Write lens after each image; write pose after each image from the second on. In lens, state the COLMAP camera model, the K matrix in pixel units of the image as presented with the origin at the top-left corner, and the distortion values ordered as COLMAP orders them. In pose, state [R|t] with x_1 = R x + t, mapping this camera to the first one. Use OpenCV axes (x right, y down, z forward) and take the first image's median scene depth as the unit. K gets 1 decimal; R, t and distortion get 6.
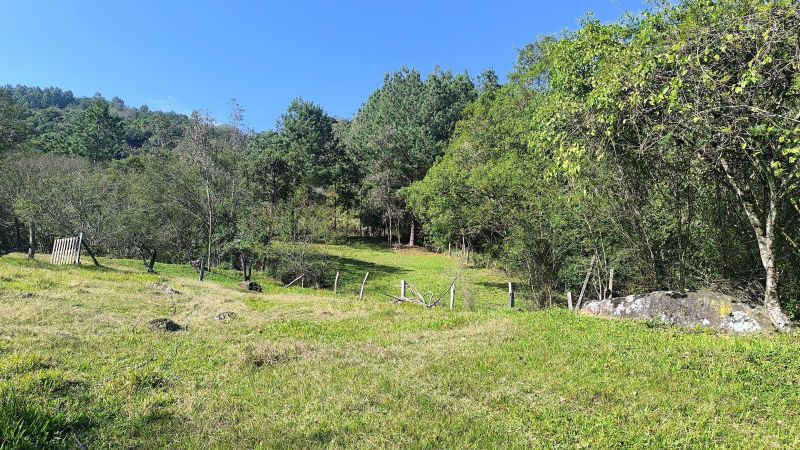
lens RADIAL K [[533.6, 0, 399.1], [0, 533.6, 226.7], [0, 0, 1]] dist [0.024297, -0.035693]
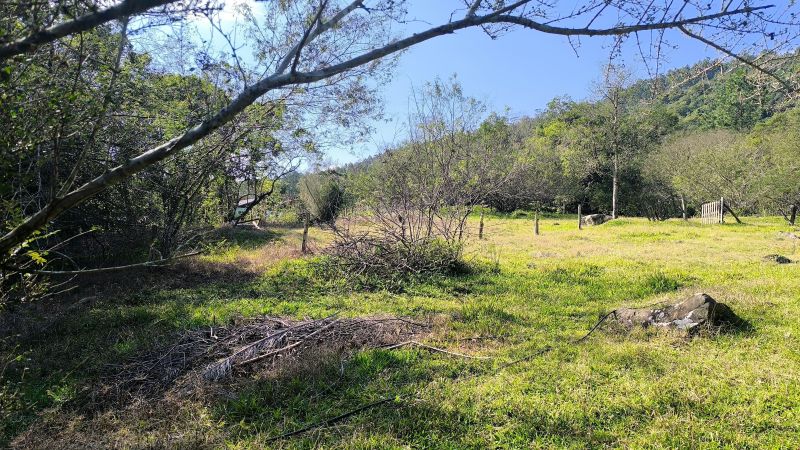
lens RADIAL K [[533.6, 0, 399.6], [0, 533.6, 226.2], [0, 0, 1]] dist [0.024297, -0.035693]
pose [[0.439231, -0.066917, -0.895879, 0.112257], [0.119937, 0.992663, -0.015344, 0.005888], [0.890332, -0.100709, 0.444034, -0.127944]]
